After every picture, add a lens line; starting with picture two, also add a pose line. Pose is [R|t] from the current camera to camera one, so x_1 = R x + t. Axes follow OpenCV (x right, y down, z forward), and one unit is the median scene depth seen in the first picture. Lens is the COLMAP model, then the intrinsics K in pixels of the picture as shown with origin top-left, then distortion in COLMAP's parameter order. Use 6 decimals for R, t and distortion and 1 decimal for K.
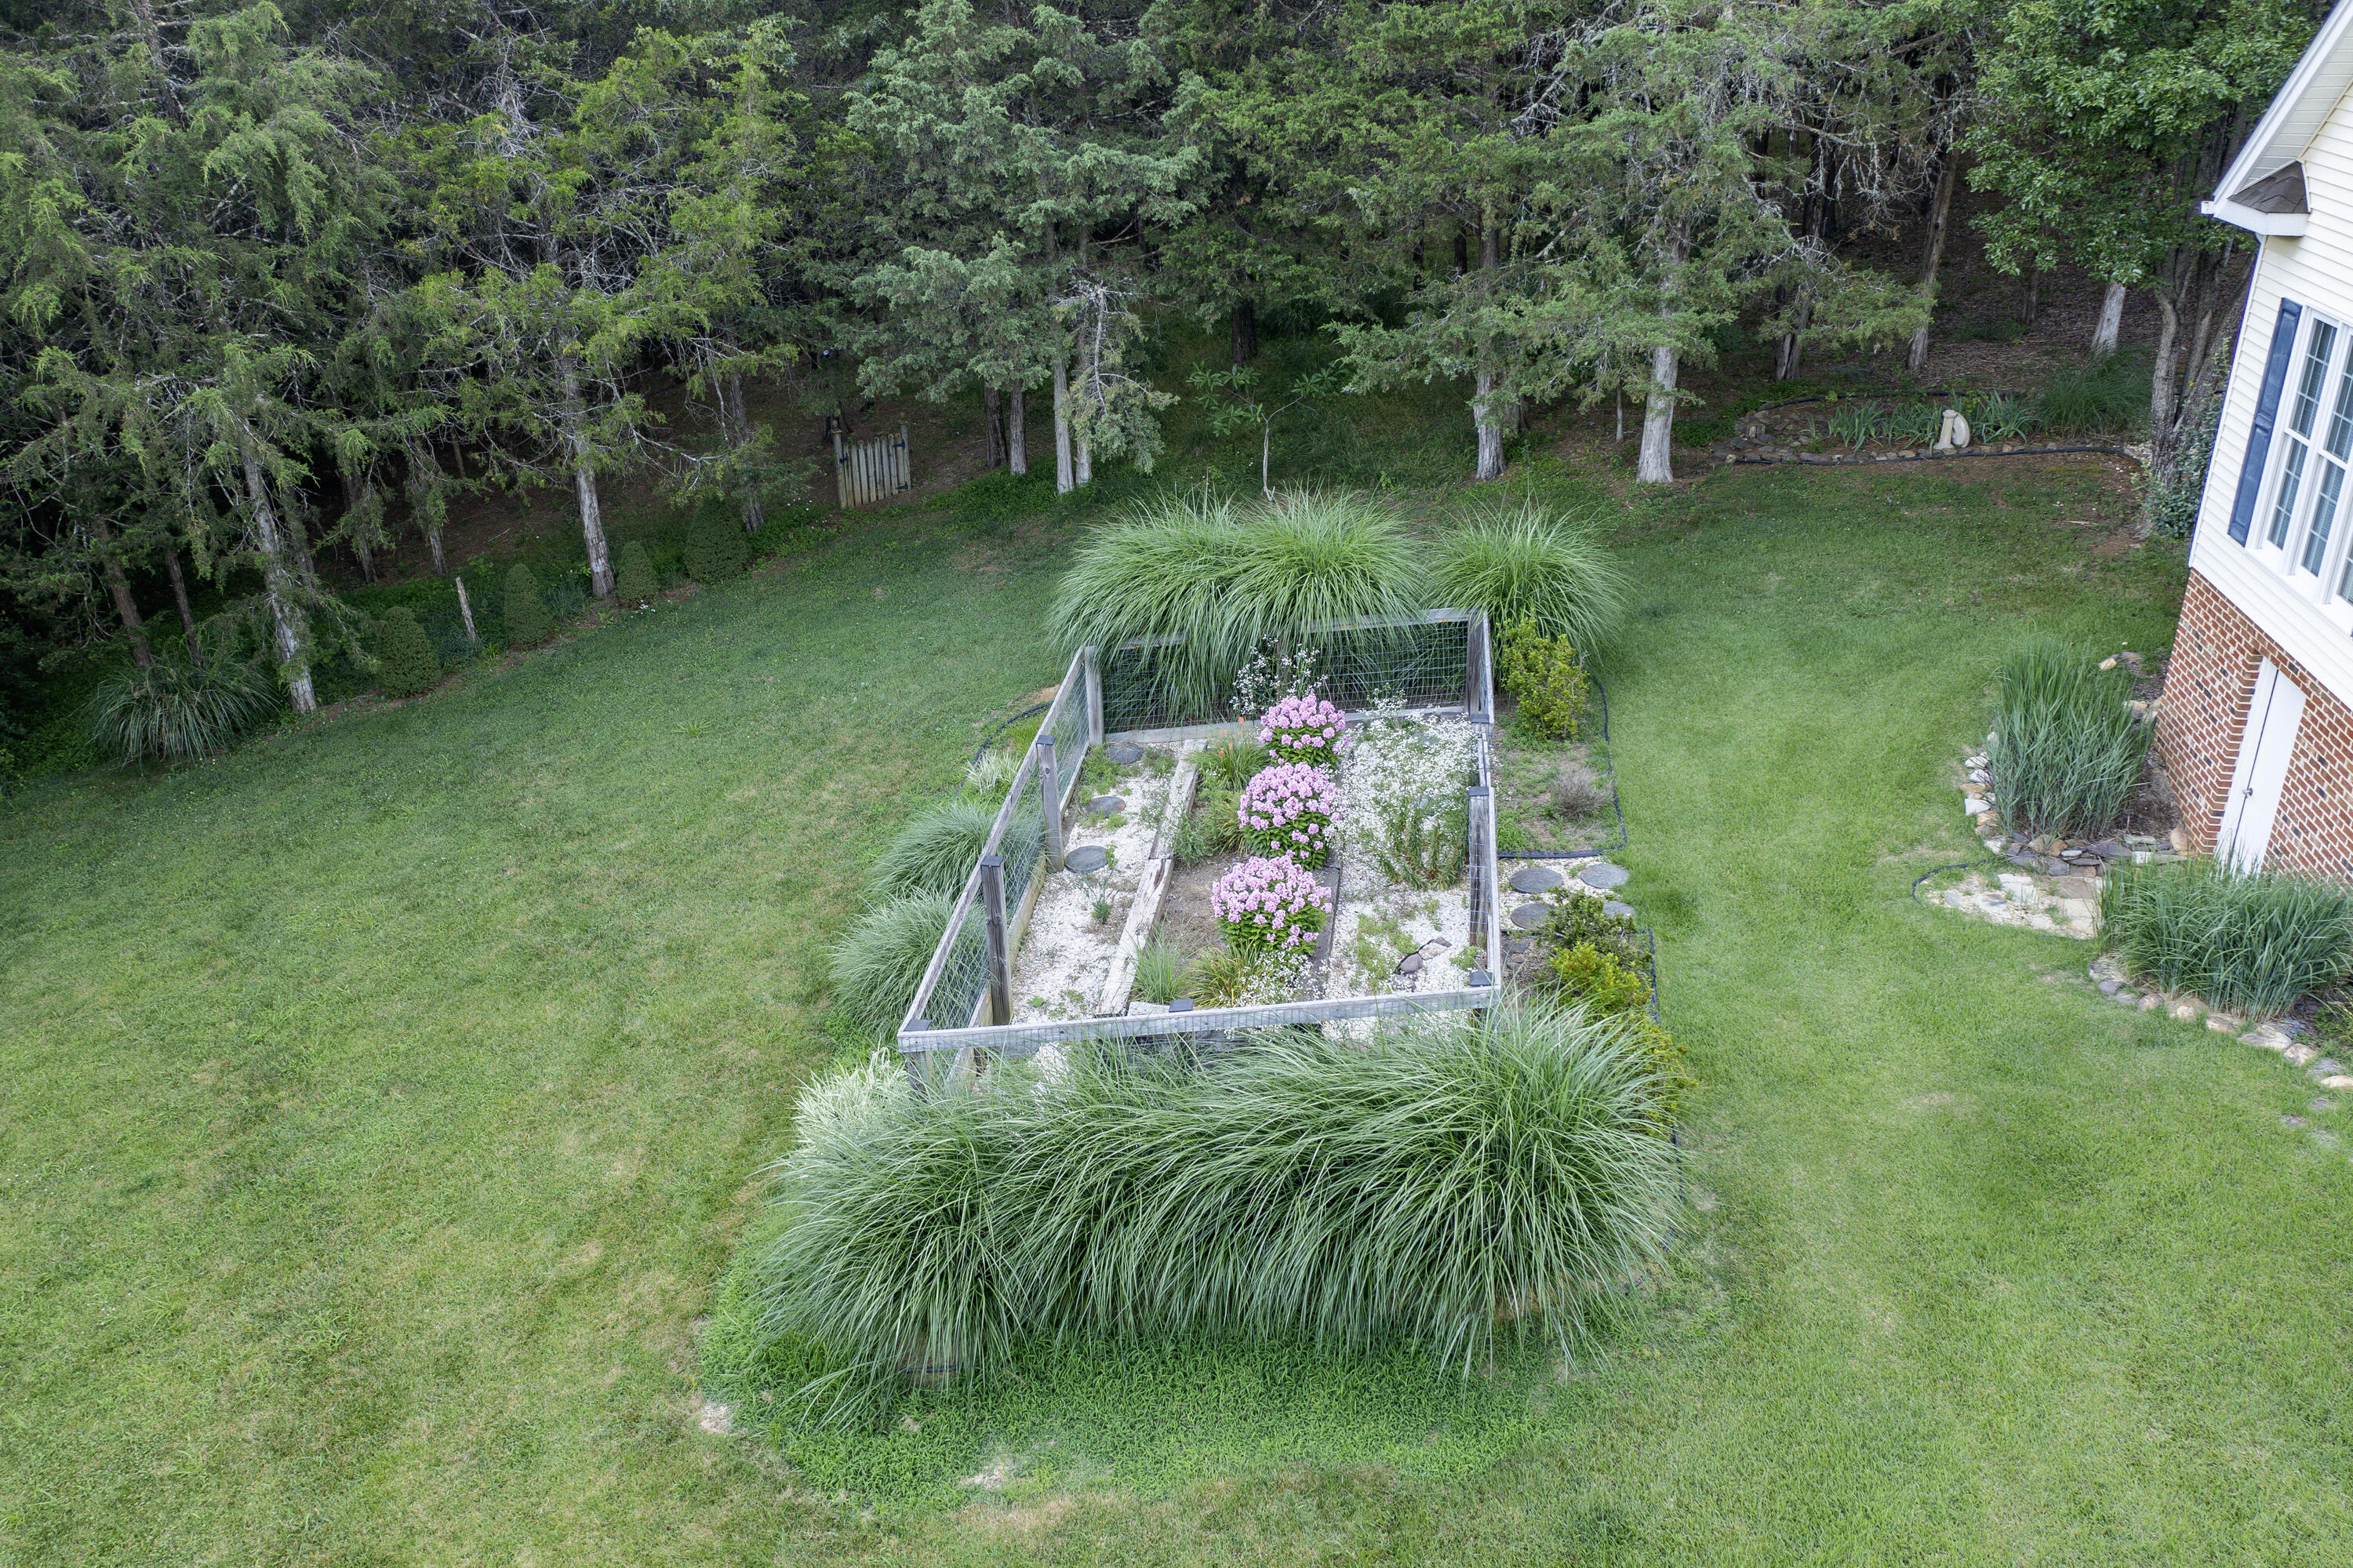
lens RADIAL K [[1880.1, 0, 1176.5], [0, 1880.1, 784.0], [0, 0, 1]] dist [-0.007398, 0.002757]
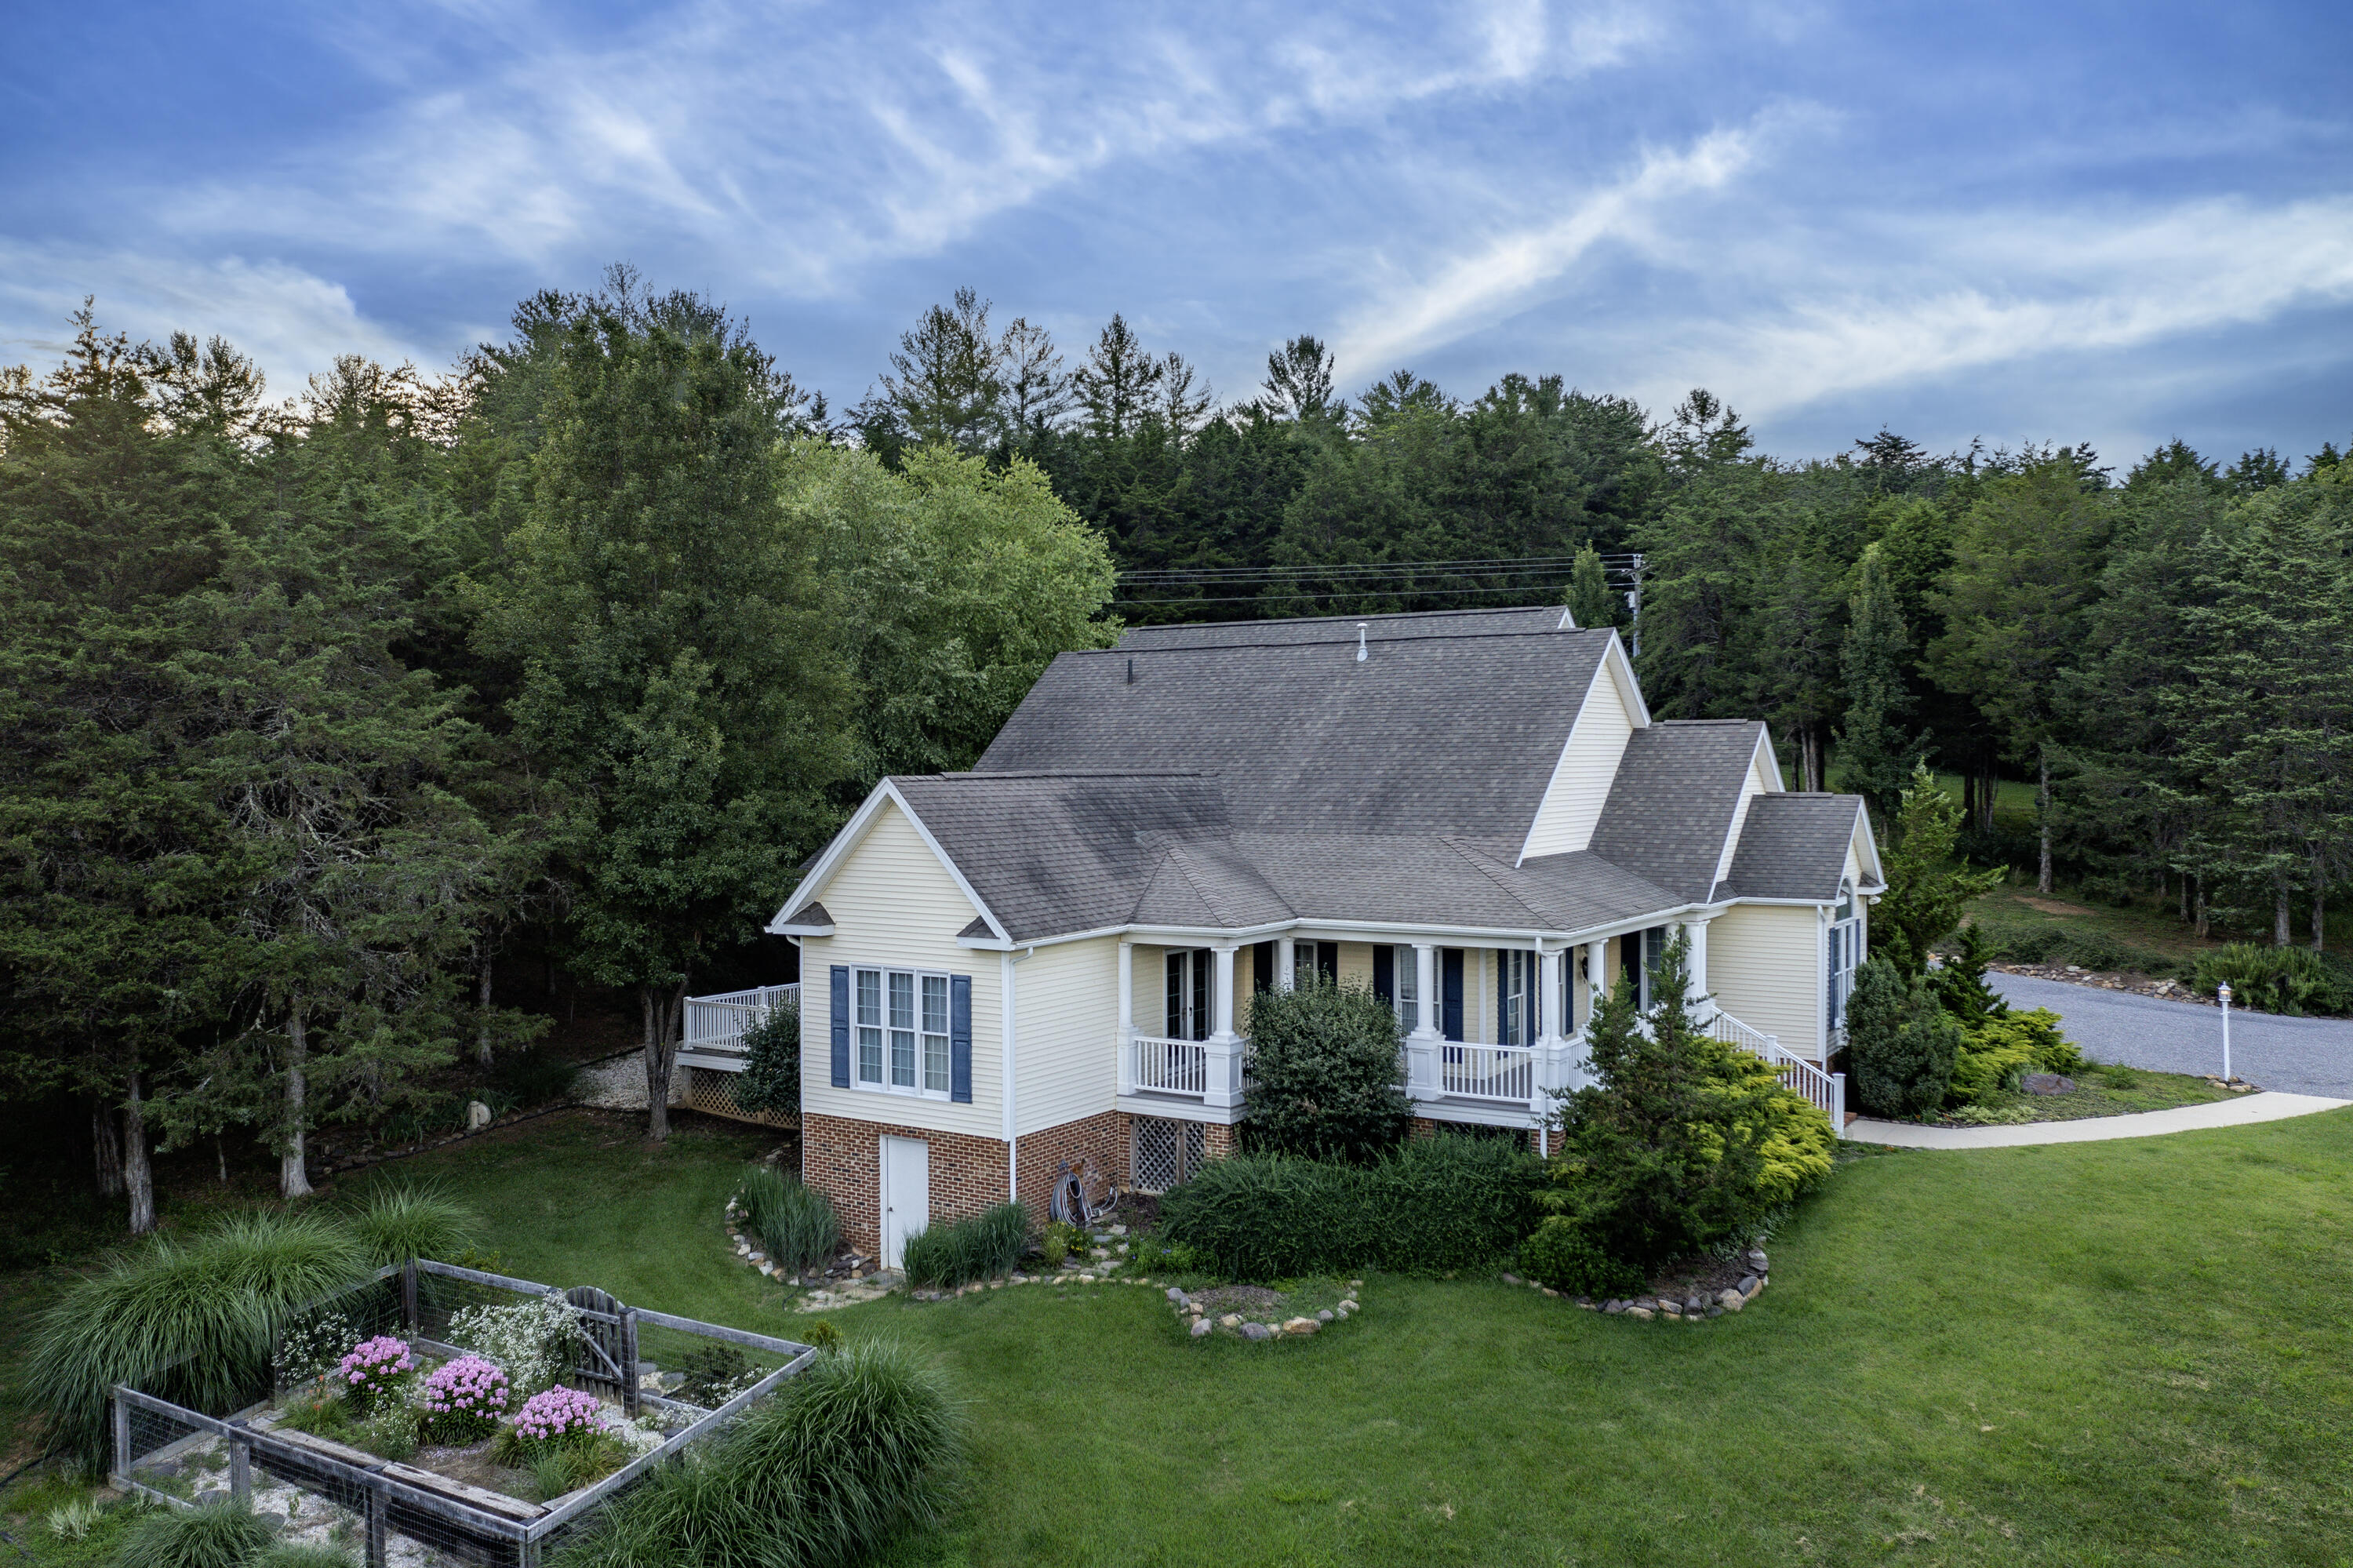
lens RADIAL K [[1880.1, 0, 1176.5], [0, 1880.1, 784.0], [0, 0, 1]] dist [-0.007398, 0.002757]
pose [[0.402500, -0.003139, 0.915415, -1.030088], [0.384068, 0.908304, -0.165757, 0.038886], [-0.830954, 0.418299, 0.366798, -0.121479]]
